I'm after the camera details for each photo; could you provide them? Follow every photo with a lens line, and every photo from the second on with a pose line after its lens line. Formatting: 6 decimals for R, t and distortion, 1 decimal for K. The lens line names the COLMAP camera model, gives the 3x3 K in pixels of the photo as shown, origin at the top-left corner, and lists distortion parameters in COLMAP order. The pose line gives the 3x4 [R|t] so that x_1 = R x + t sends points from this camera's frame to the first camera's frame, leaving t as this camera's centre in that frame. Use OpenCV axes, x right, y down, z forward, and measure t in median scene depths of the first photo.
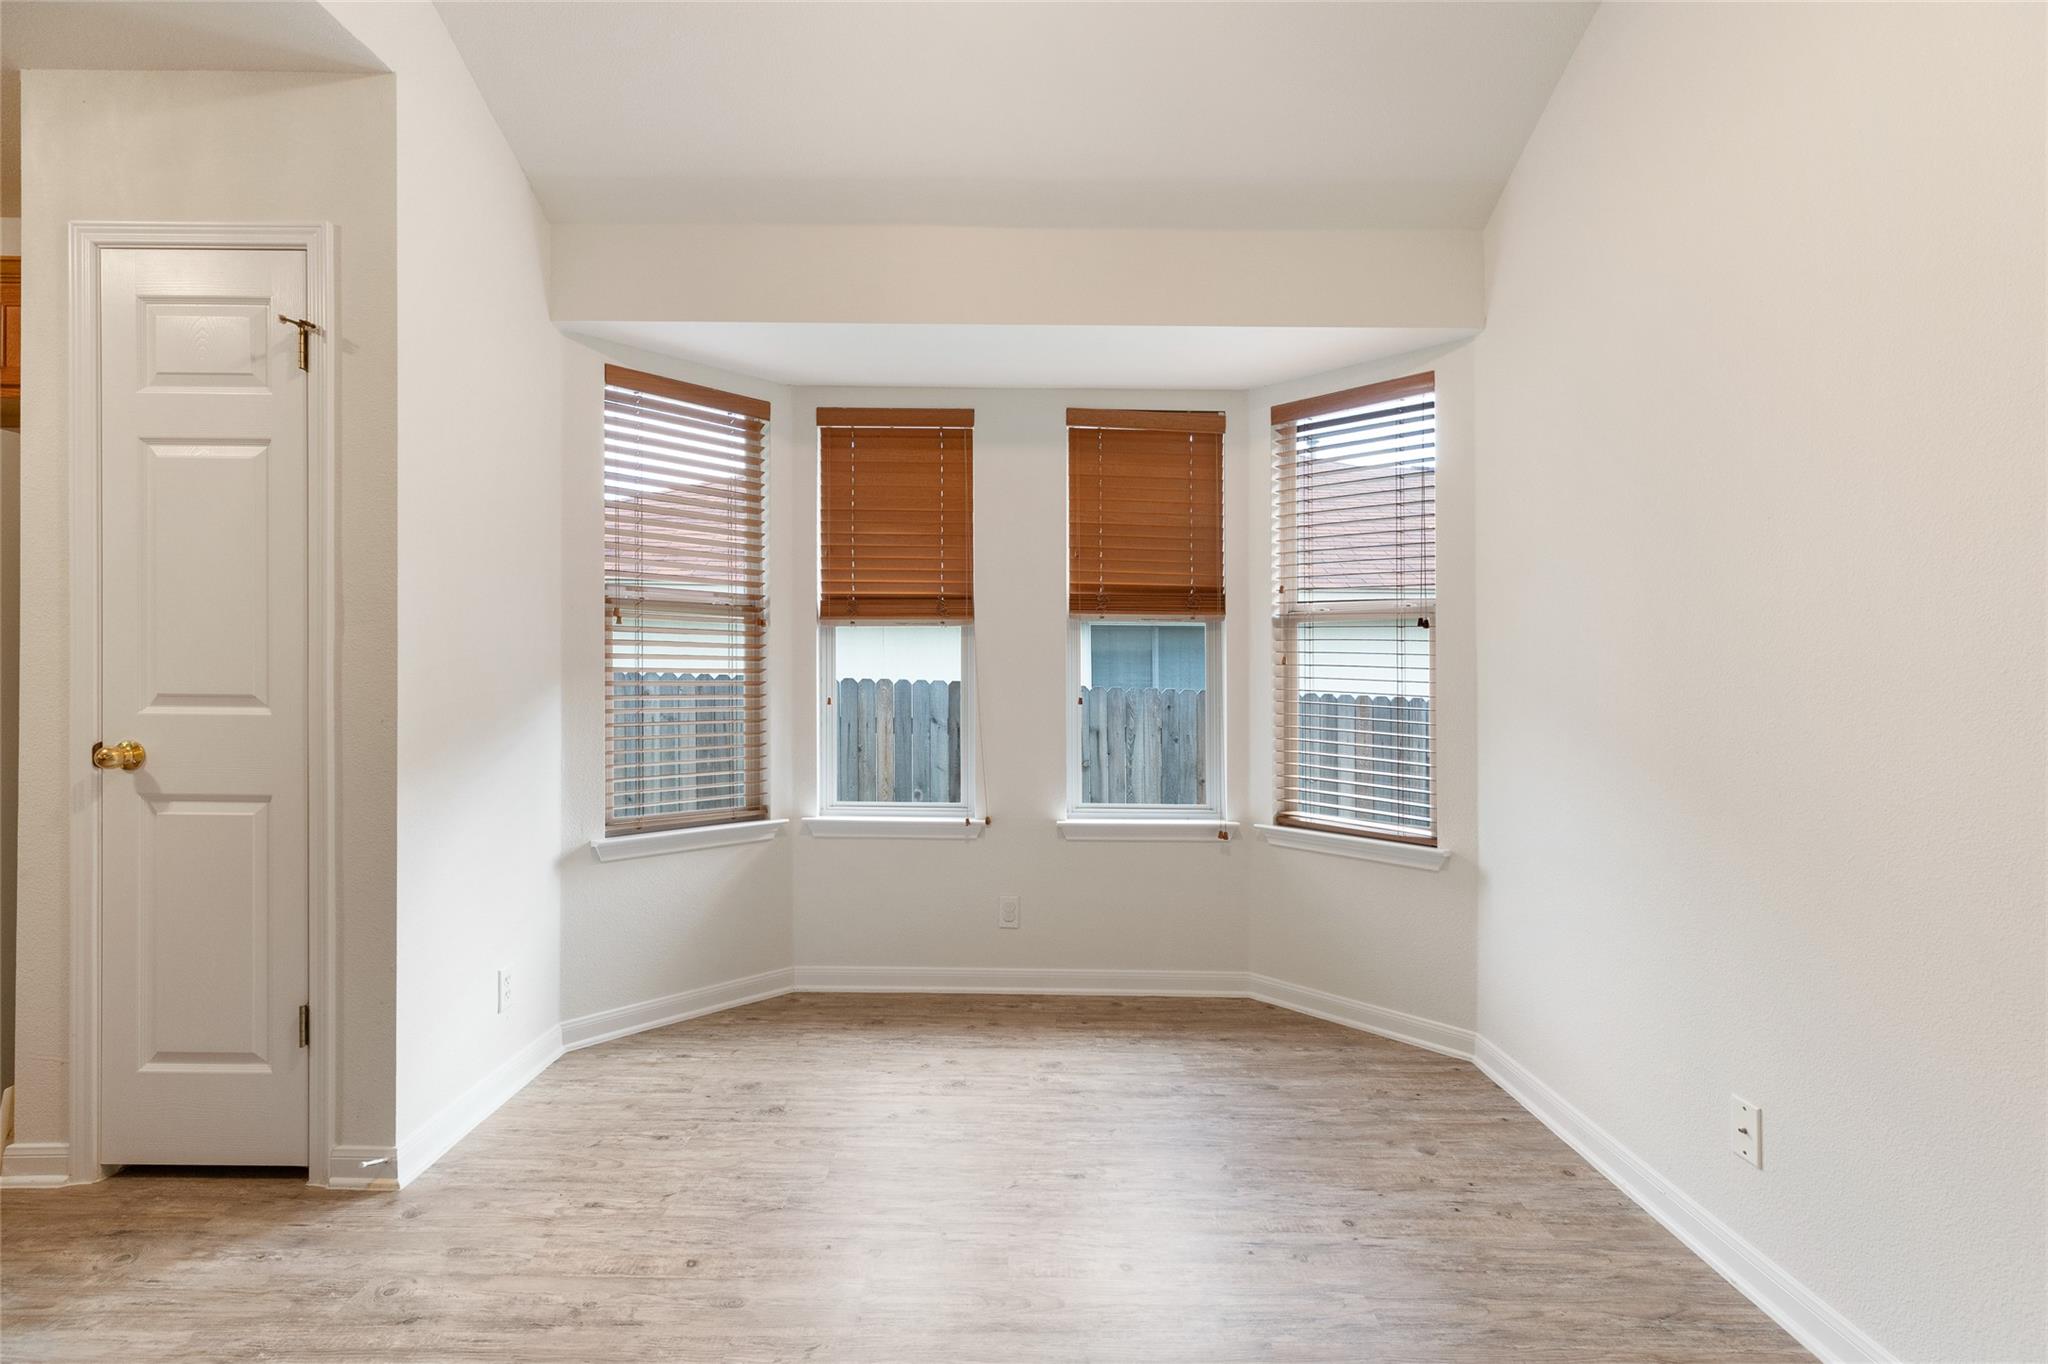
lens RADIAL K [[916.4, 0, 1024.3], [0, 916.4, 698.0], [0, 0, 1]] dist [0.000486, 0.000201]
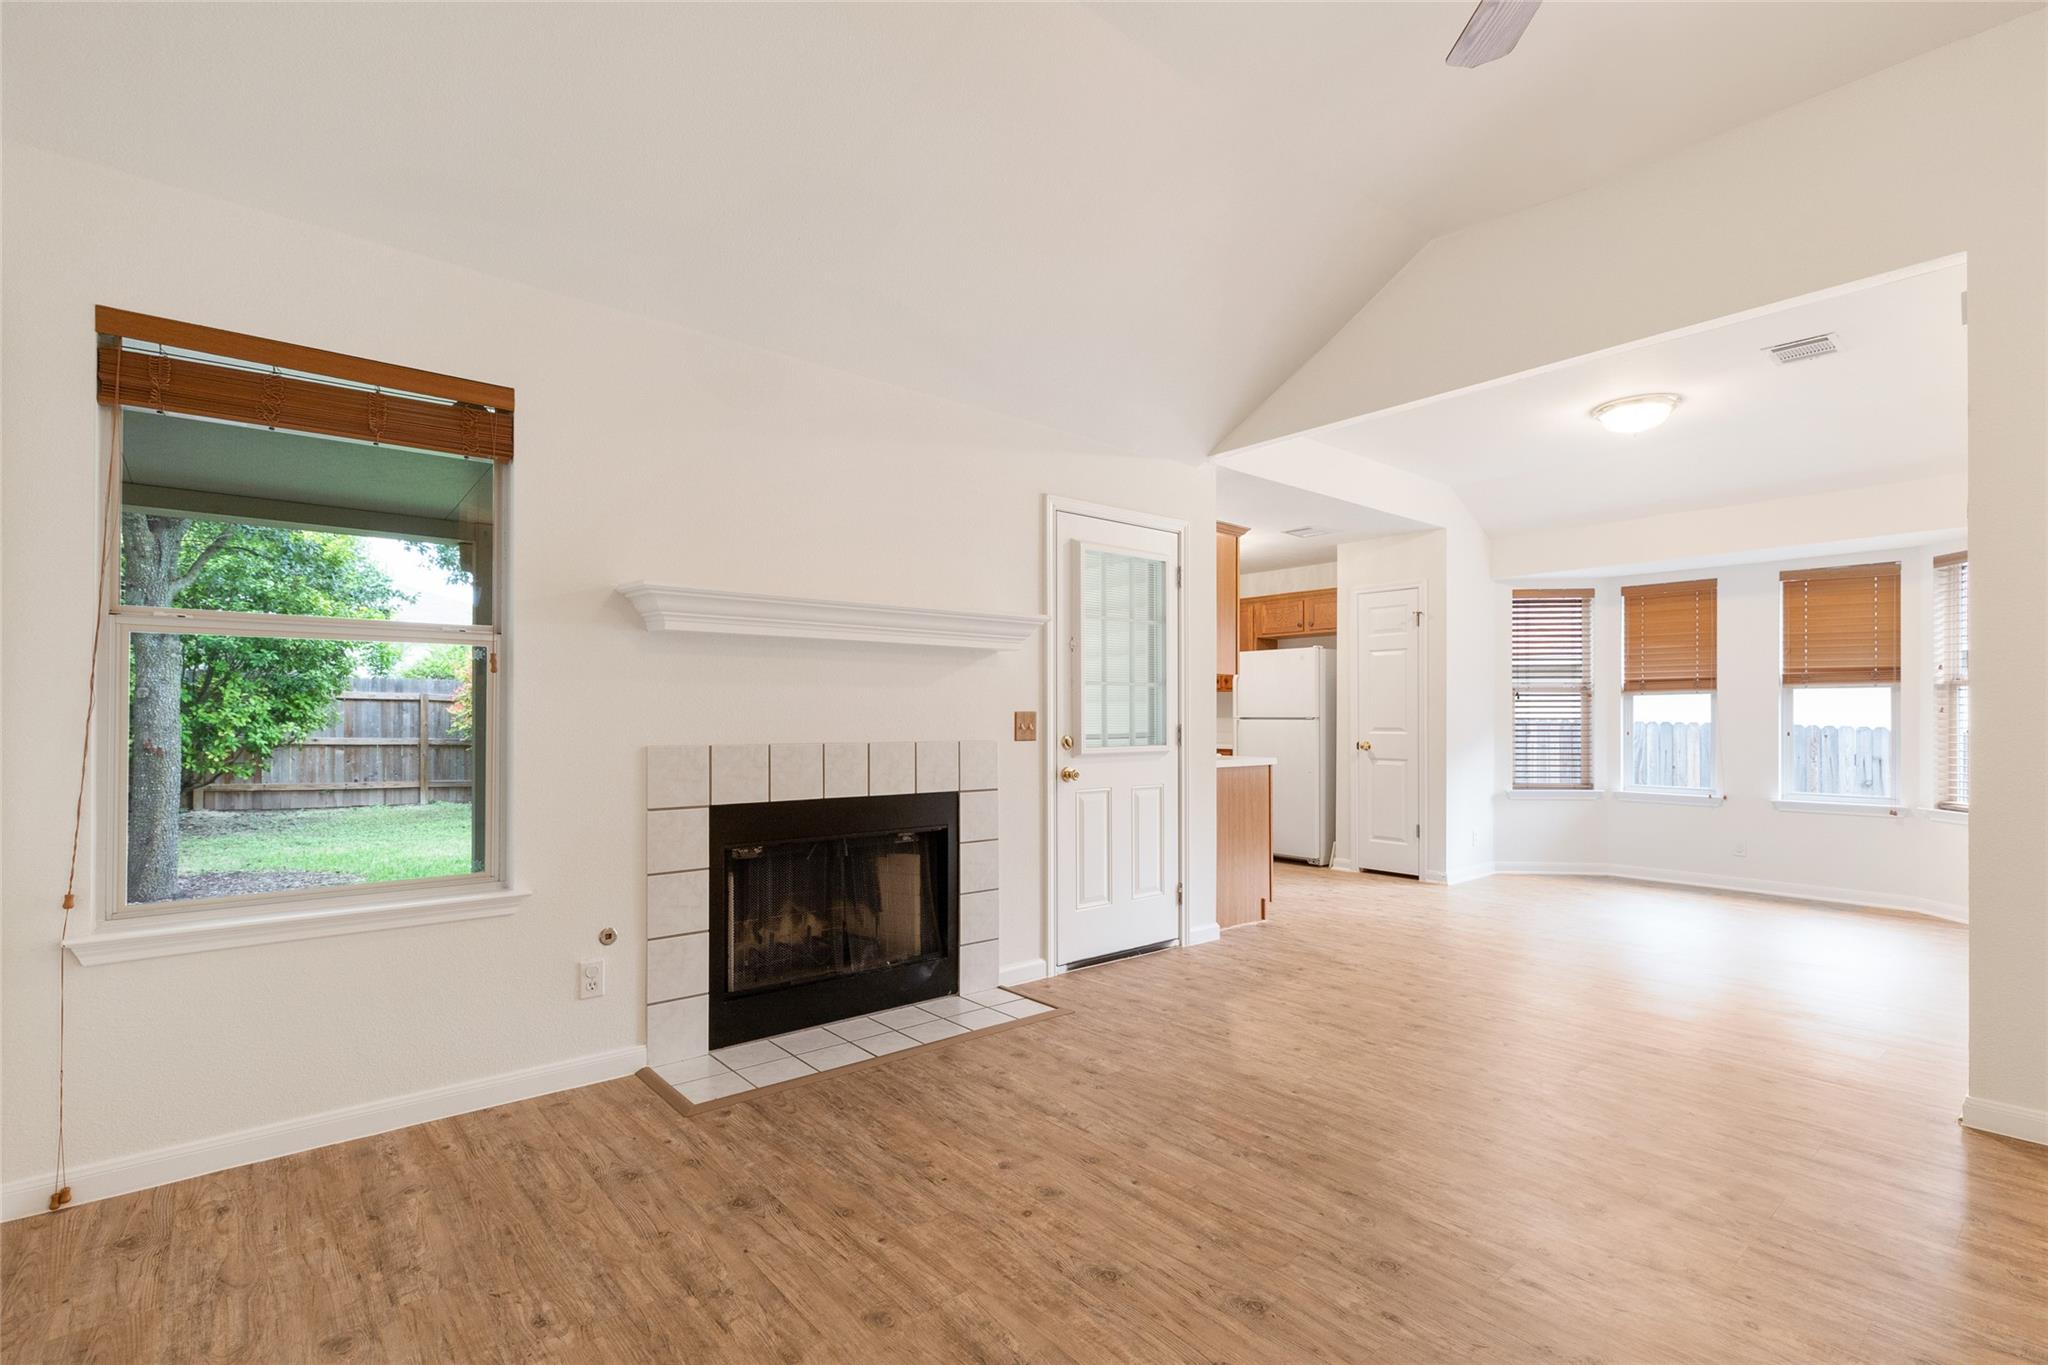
lens RADIAL K [[934.7, 0, 997.6], [0, 934.7, 718.0], [0, 0, 1]] dist [0.003887, 0.000940]
pose [[0.620550, -0.008242, -0.784123, 0.549108], [-0.013284, 0.999691, -0.021021, 0.032113], [0.784054, 0.023461, 0.620249, -1.381652]]
